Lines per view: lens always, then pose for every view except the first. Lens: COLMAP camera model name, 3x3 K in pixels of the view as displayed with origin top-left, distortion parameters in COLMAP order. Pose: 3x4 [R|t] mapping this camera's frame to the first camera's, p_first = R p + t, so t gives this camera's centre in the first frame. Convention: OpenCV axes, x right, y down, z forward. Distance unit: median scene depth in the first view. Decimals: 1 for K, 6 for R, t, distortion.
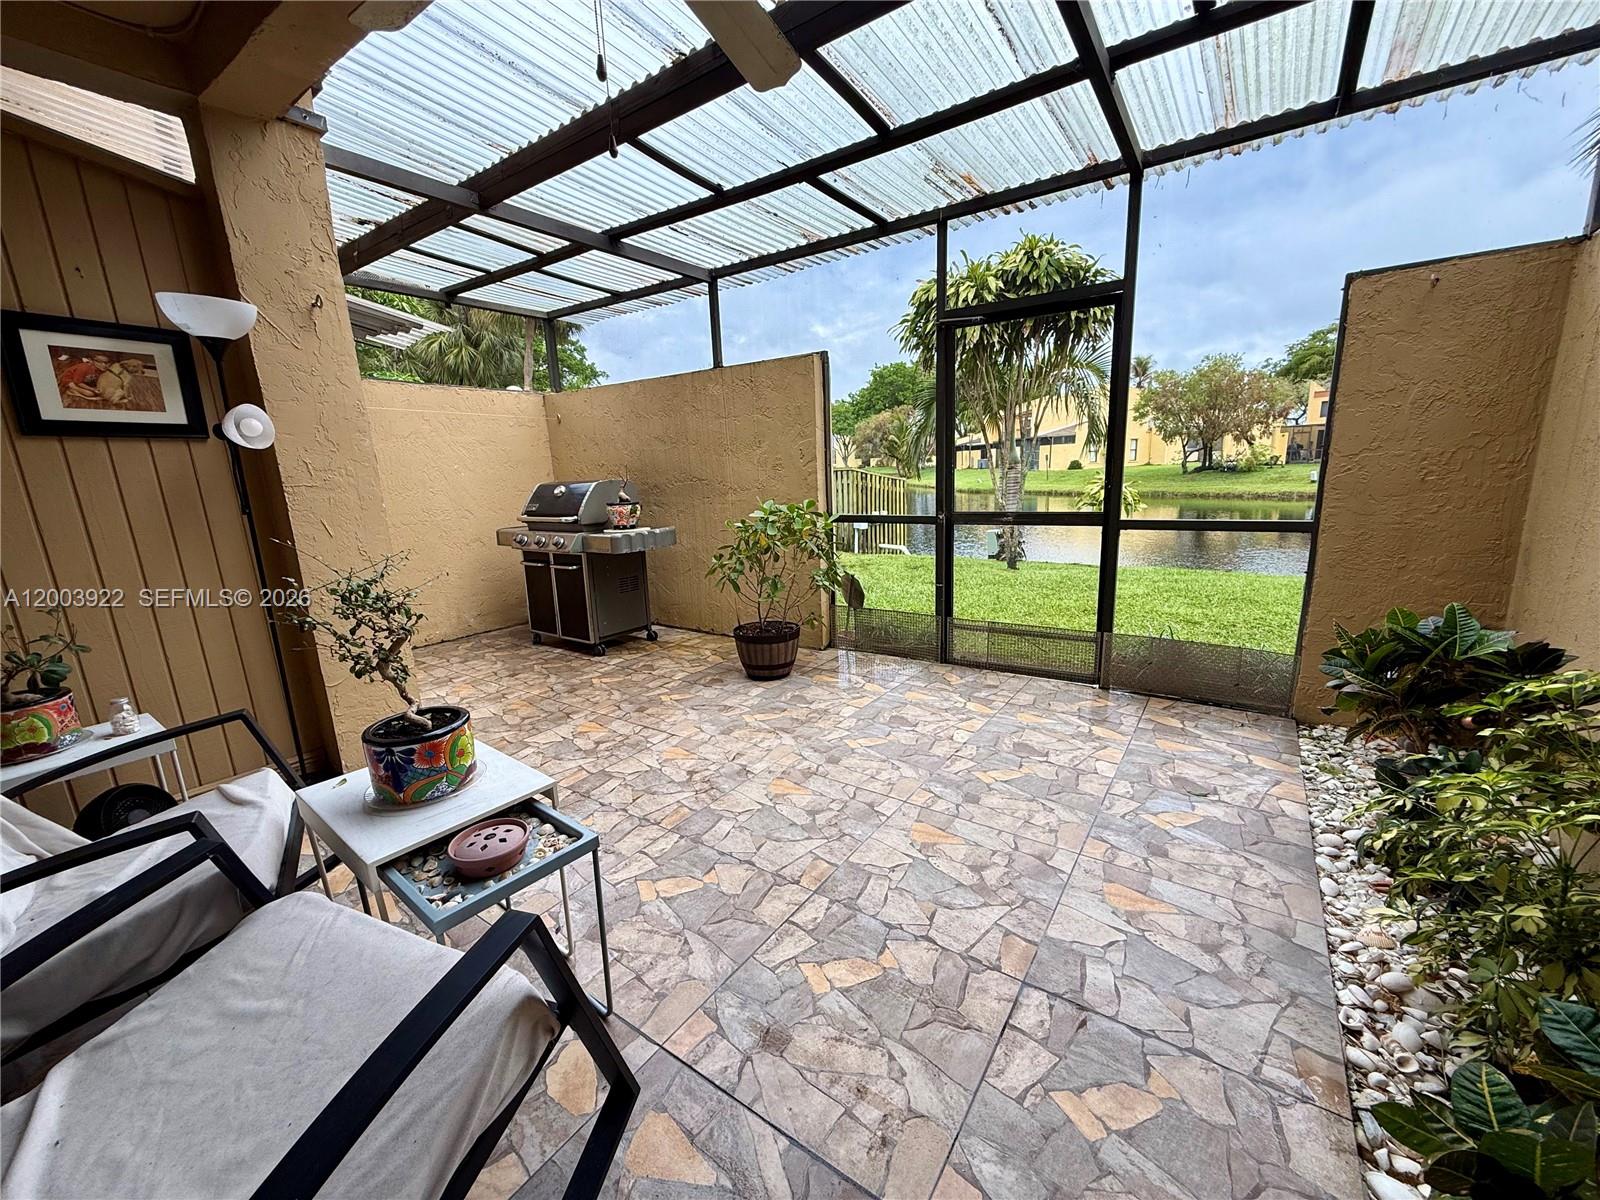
lens RADIAL K [[638.4, 0, 799.7], [0, 638.4, 602.1], [0, 0, 1]] dist [0.000226, -0.000052]
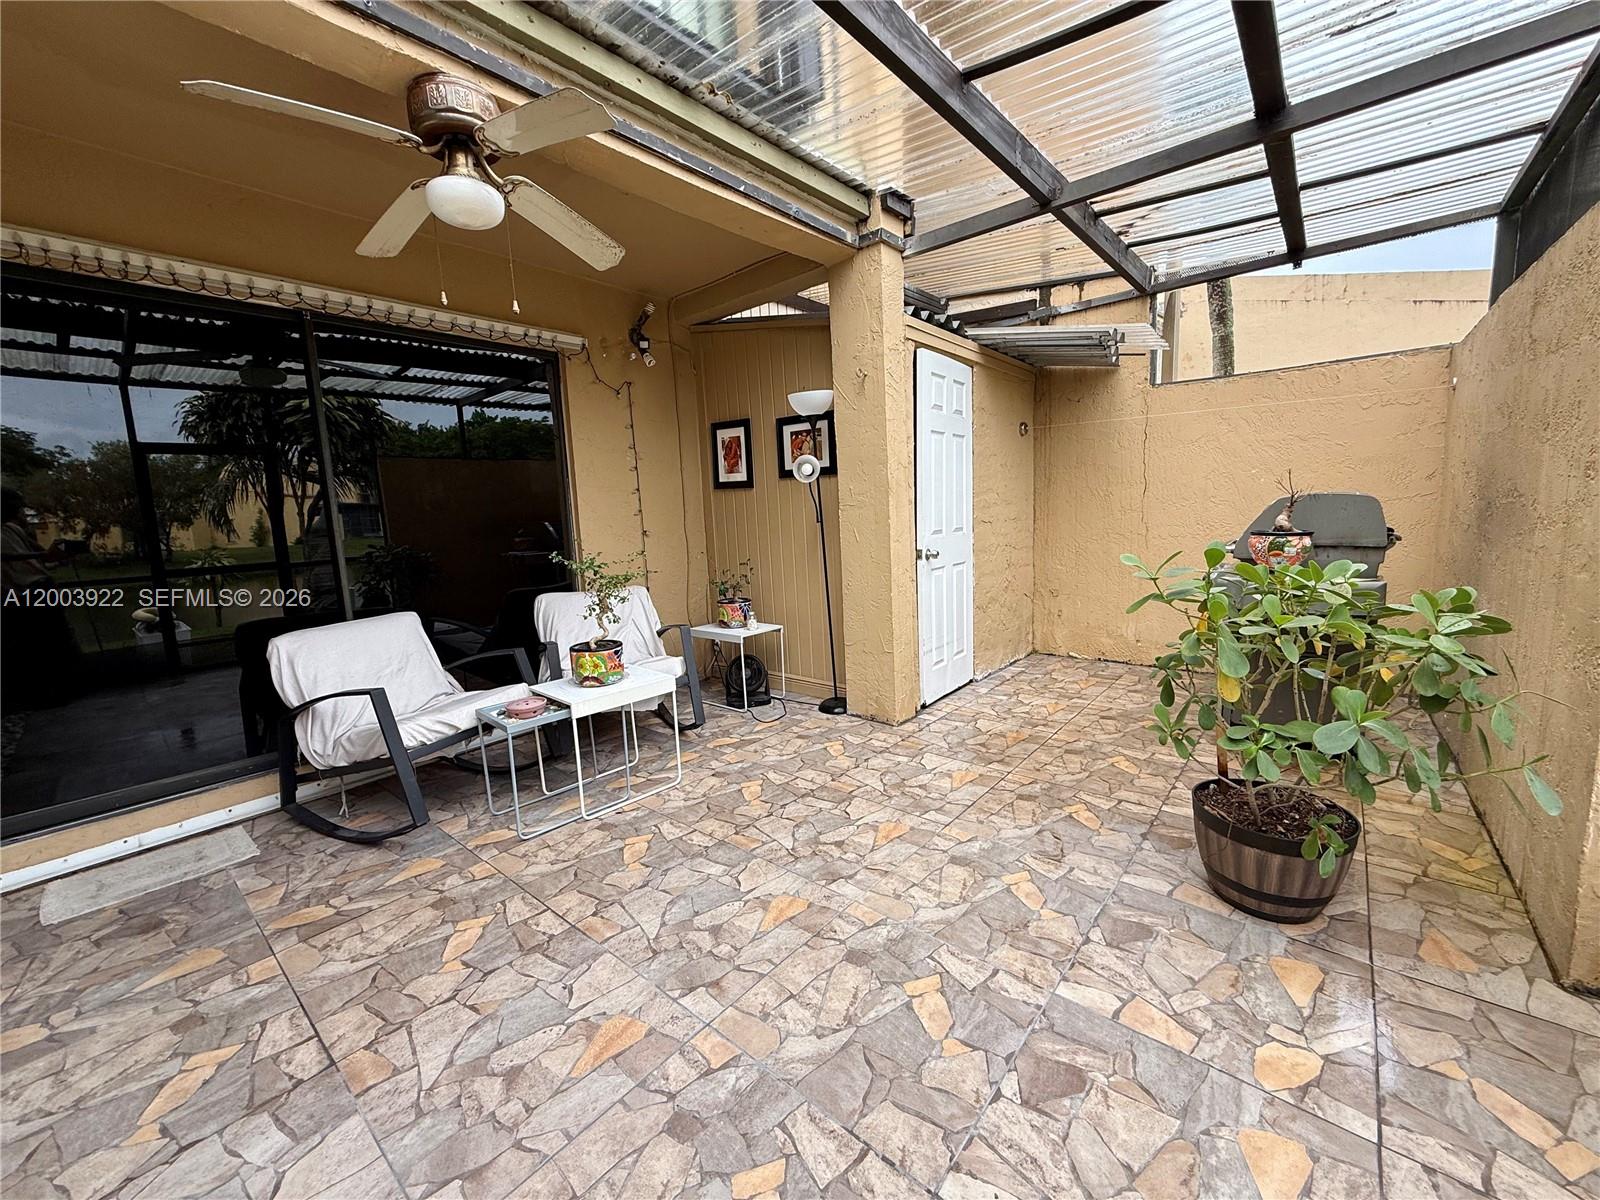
lens RADIAL K [[638.4, 0, 799.7], [0, 638.4, 602.1], [0, 0, 1]] dist [0.000226, -0.000052]
pose [[-0.094712, 0.186212, -0.977934, 0.560898], [-0.161200, 0.966517, 0.199650, -0.195911], [0.982367, 0.176552, -0.061524, 0.832042]]
